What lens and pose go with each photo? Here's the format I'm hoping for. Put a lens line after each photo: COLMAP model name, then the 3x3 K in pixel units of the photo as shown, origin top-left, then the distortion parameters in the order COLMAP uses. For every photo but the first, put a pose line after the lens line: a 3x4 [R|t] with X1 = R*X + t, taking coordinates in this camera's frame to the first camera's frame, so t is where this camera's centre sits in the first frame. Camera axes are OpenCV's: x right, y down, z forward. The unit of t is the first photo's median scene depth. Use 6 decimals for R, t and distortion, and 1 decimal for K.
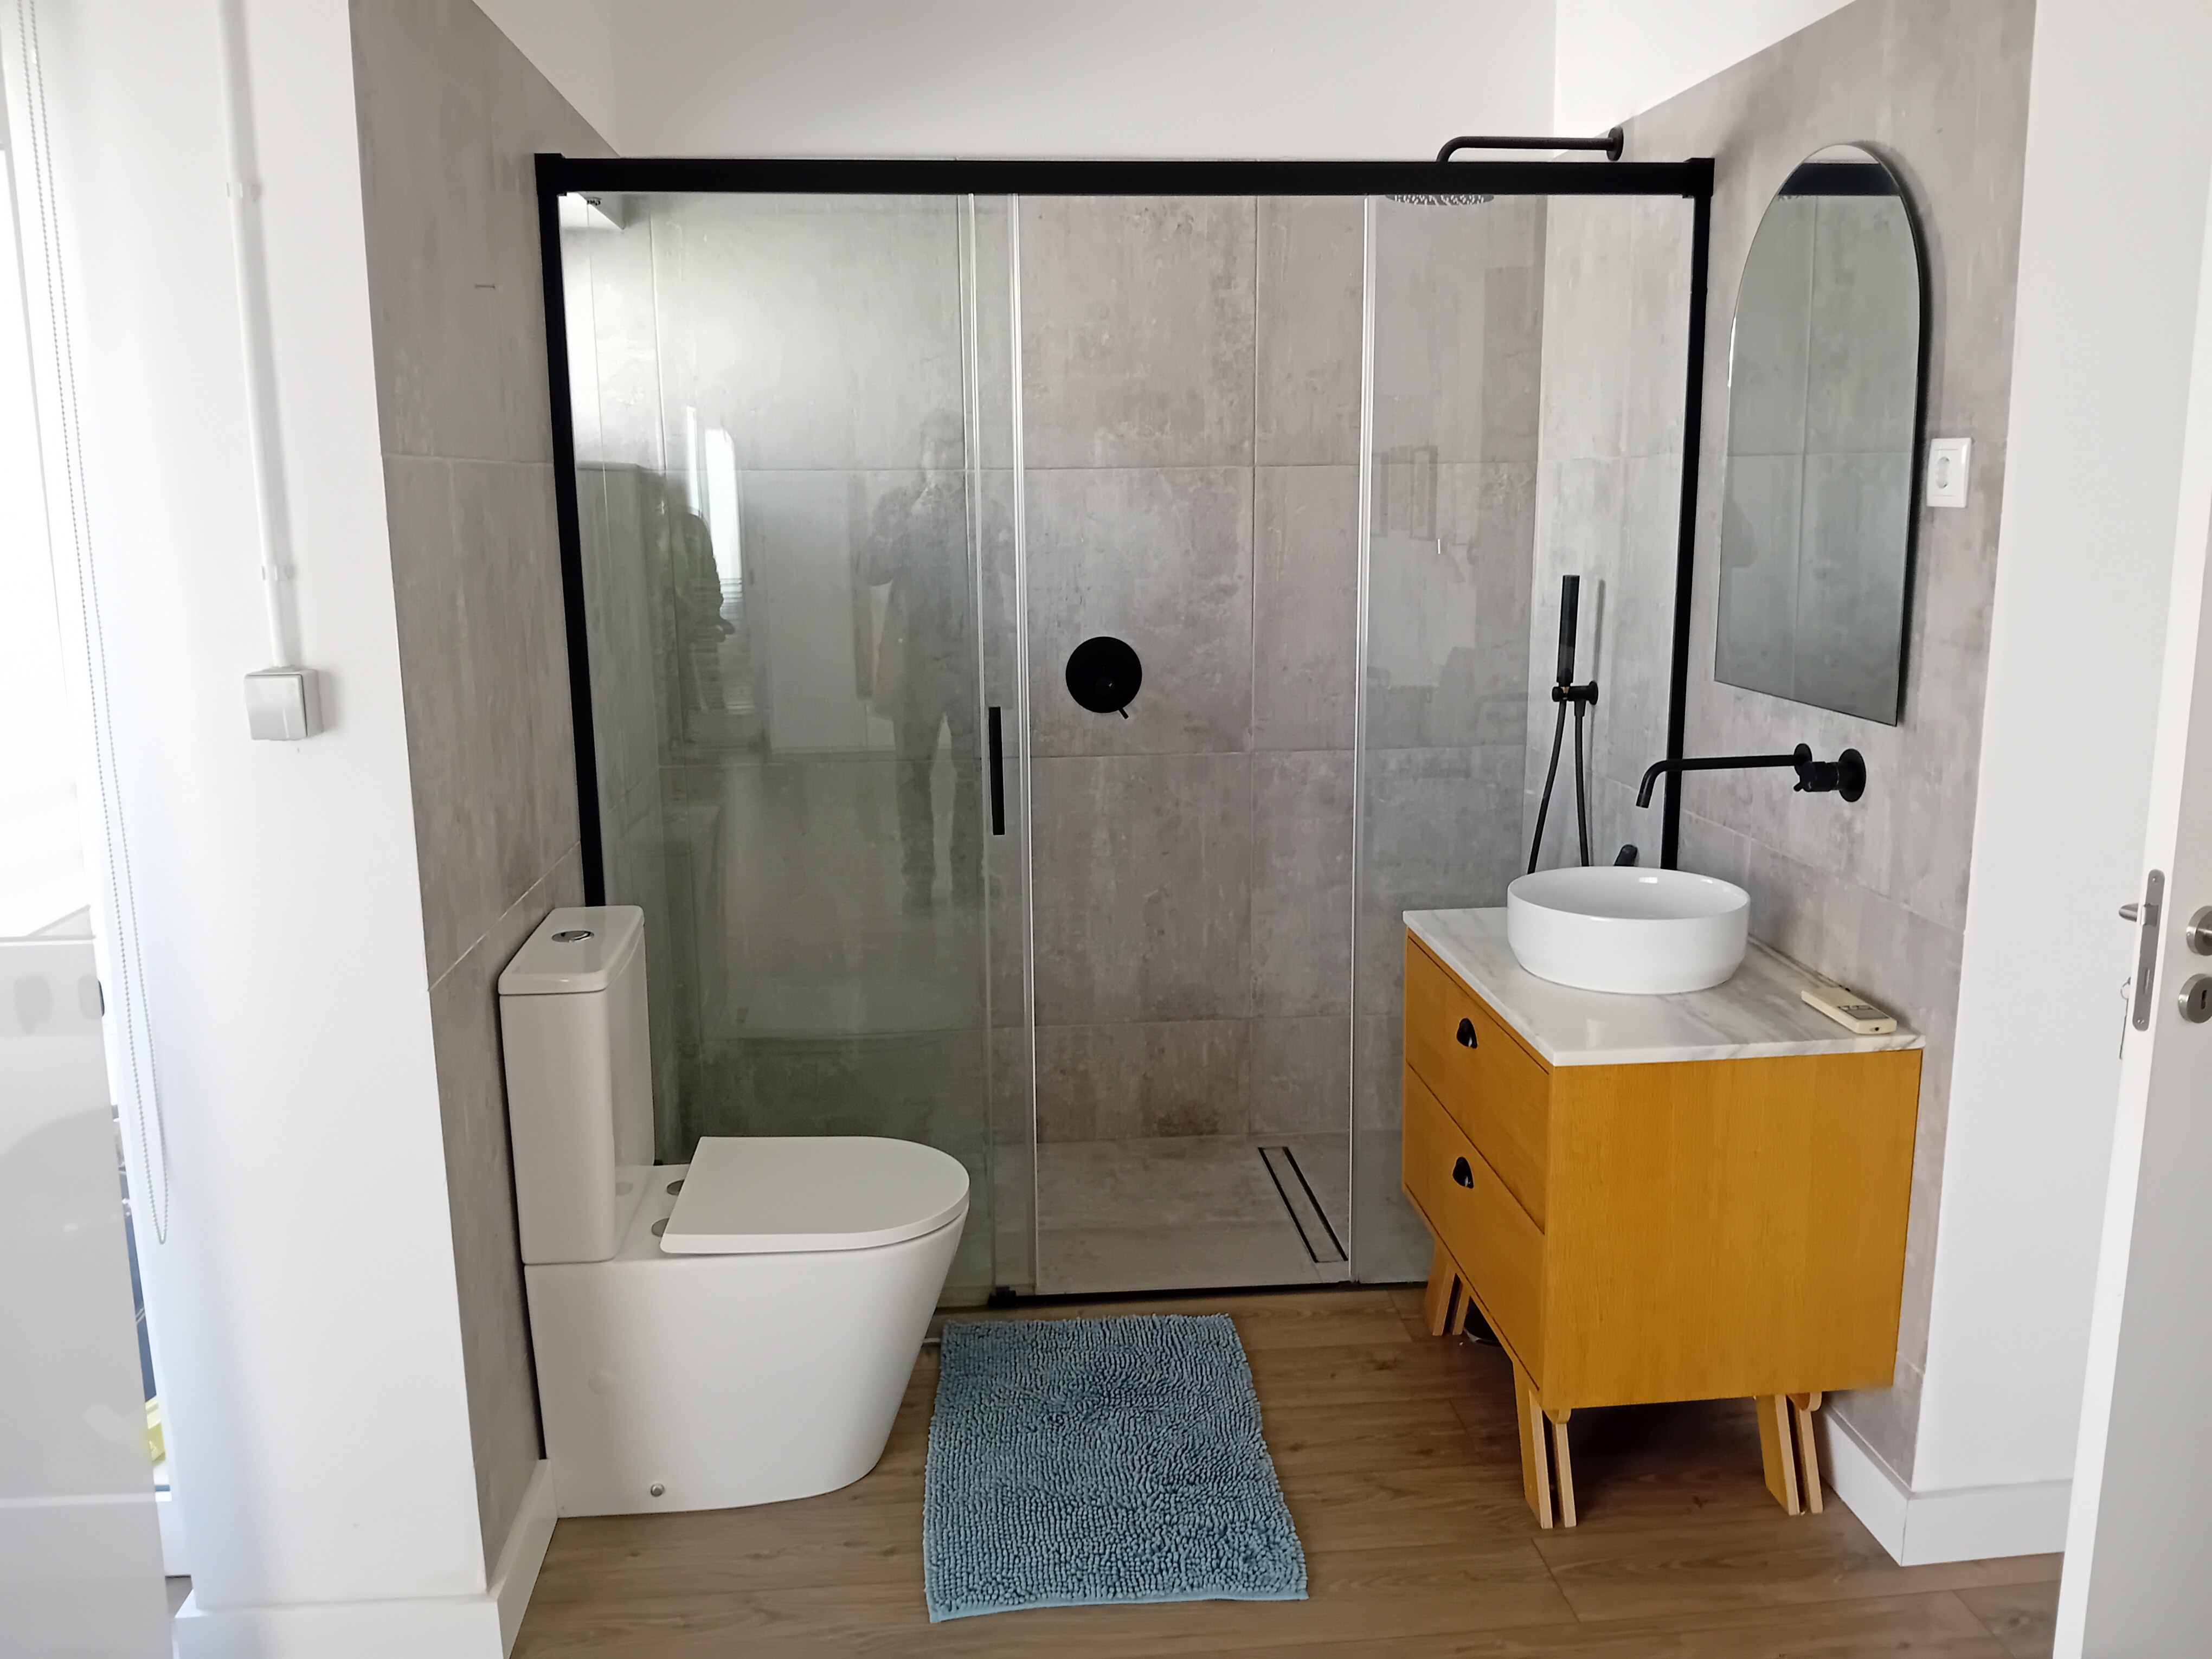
lens RADIAL K [[1711.7, 0, 1099.3], [0, 1711.7, 817.1], [0, 0, 1]] dist [0.112571, -0.287737]
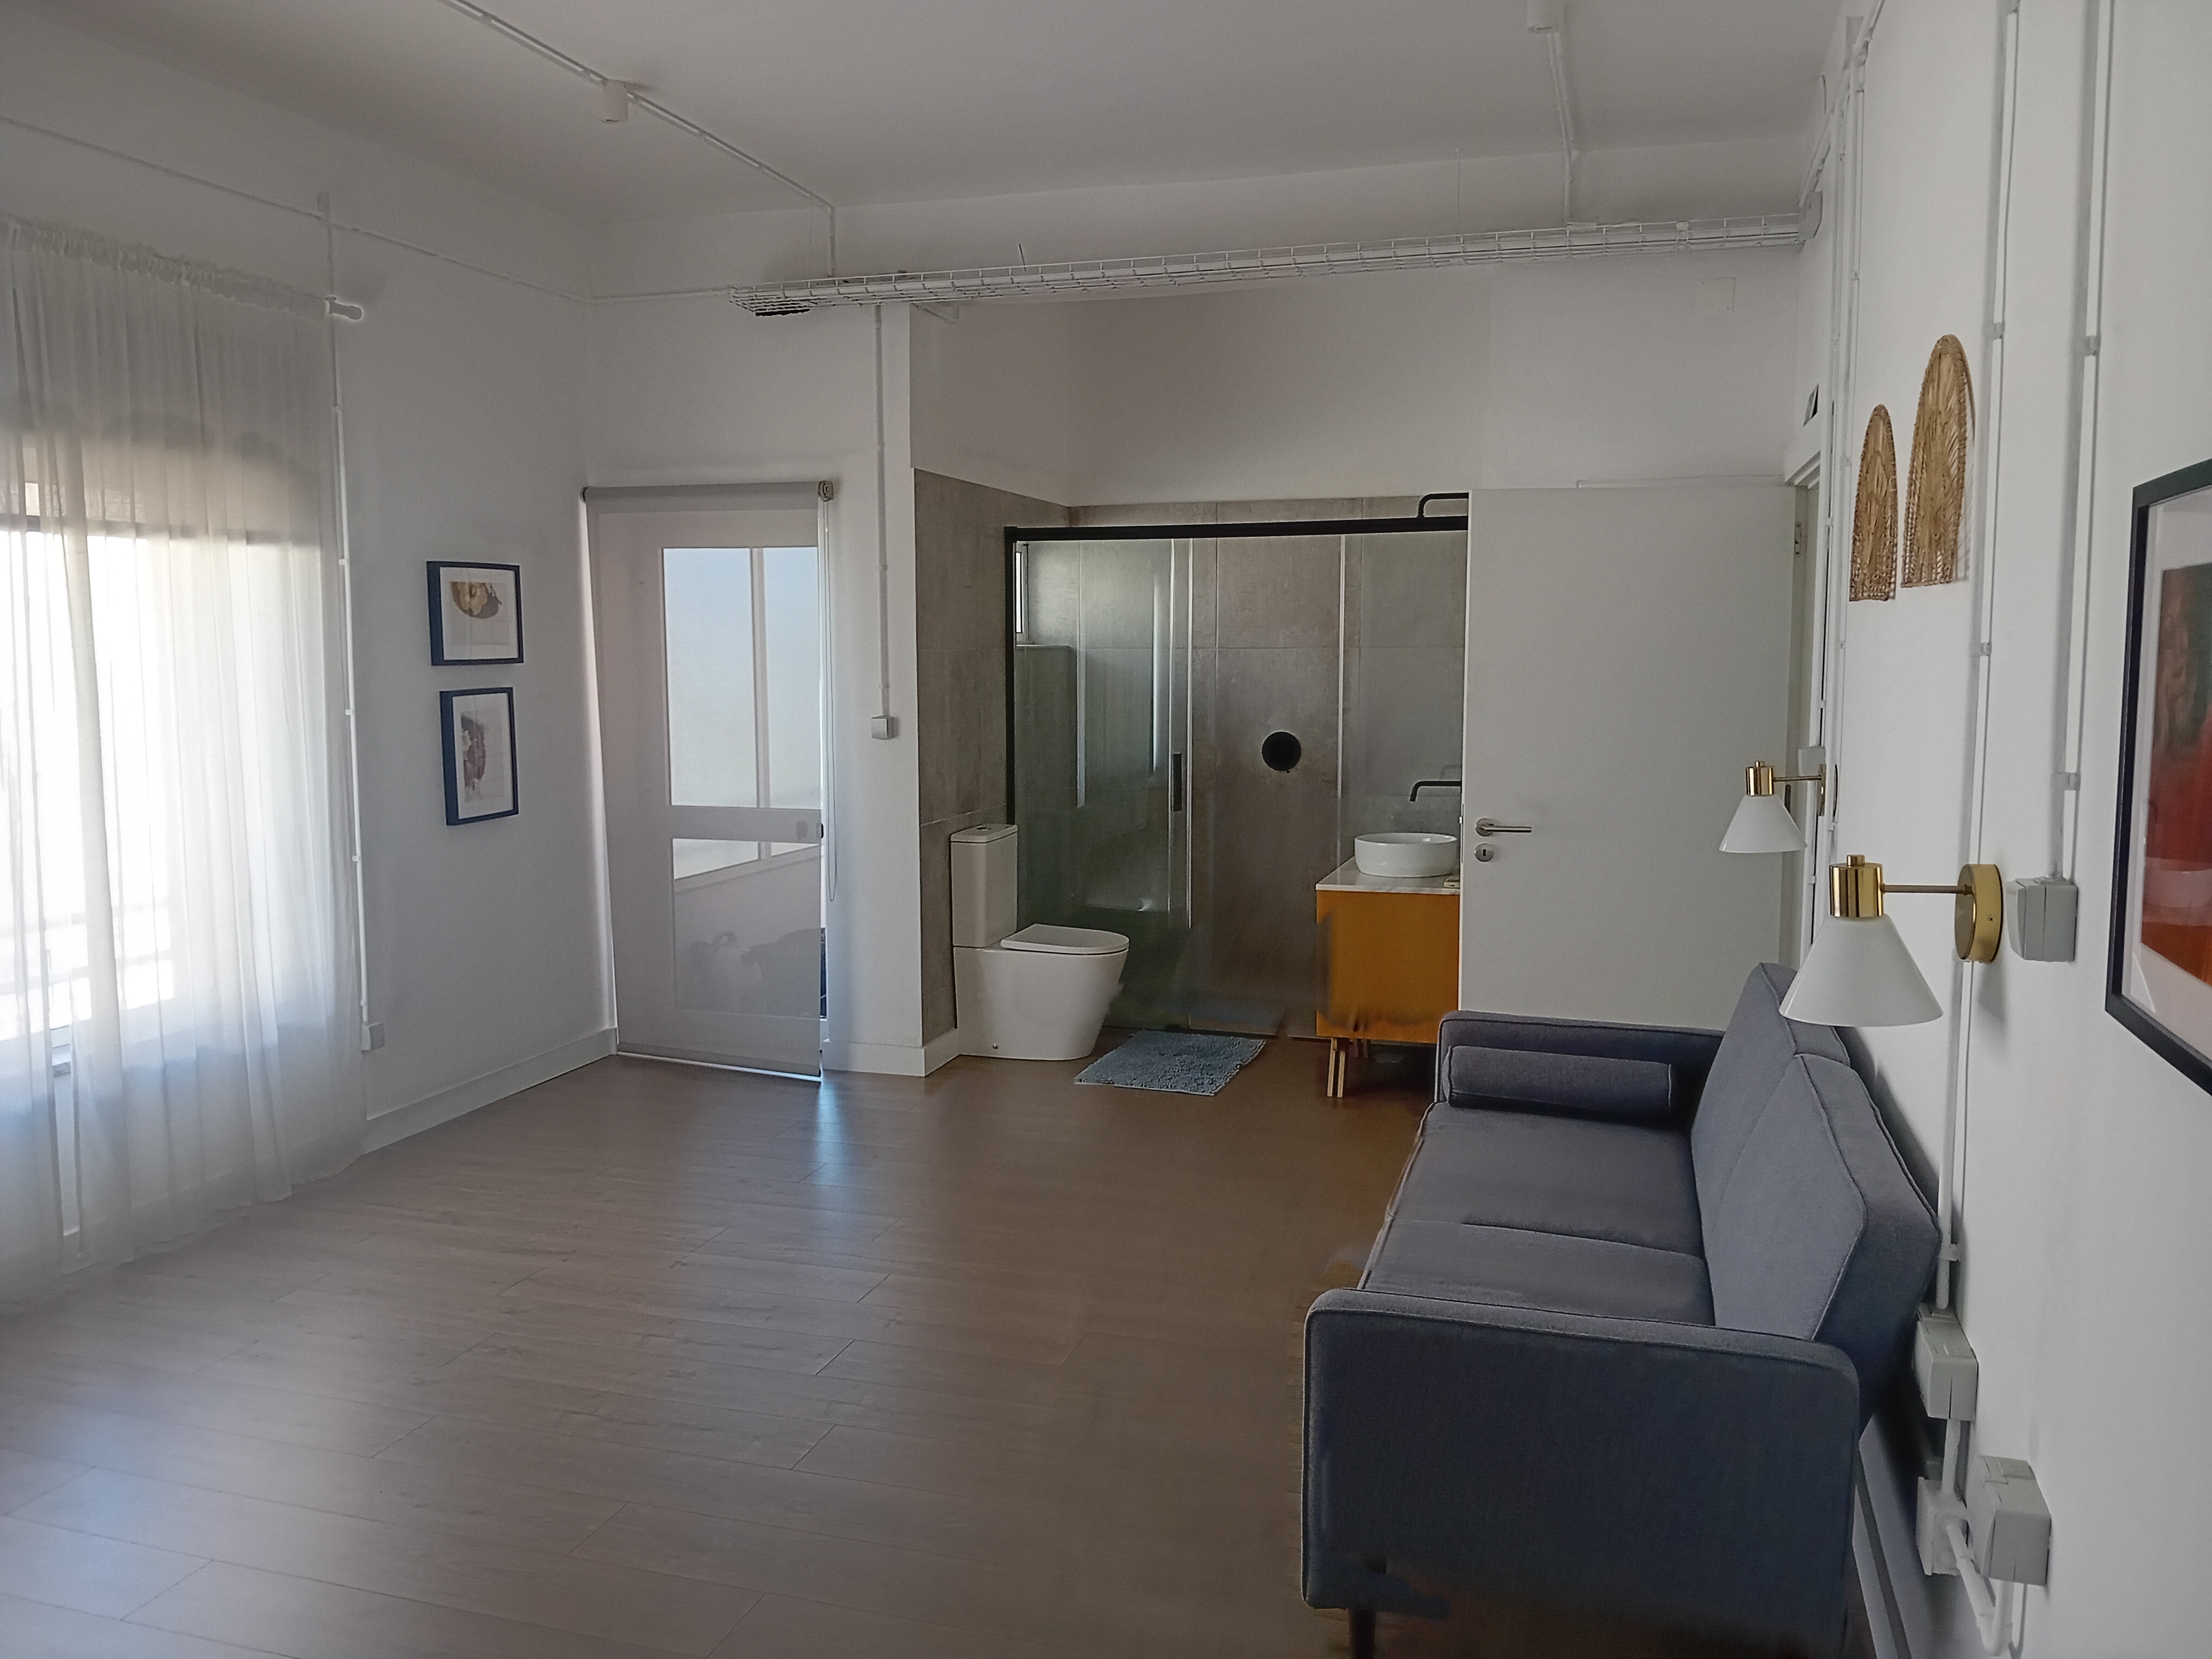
lens RADIAL K [[1711.7, 0, 1099.3], [0, 1711.7, 817.1], [0, 0, 1]] dist [0.112571, -0.287737]
pose [[0.924572, 0.048954, -0.377849, 0.848407], [-0.080847, 0.994335, -0.069000, 0.219738], [0.372331, 0.094343, 0.923292, -1.349904]]
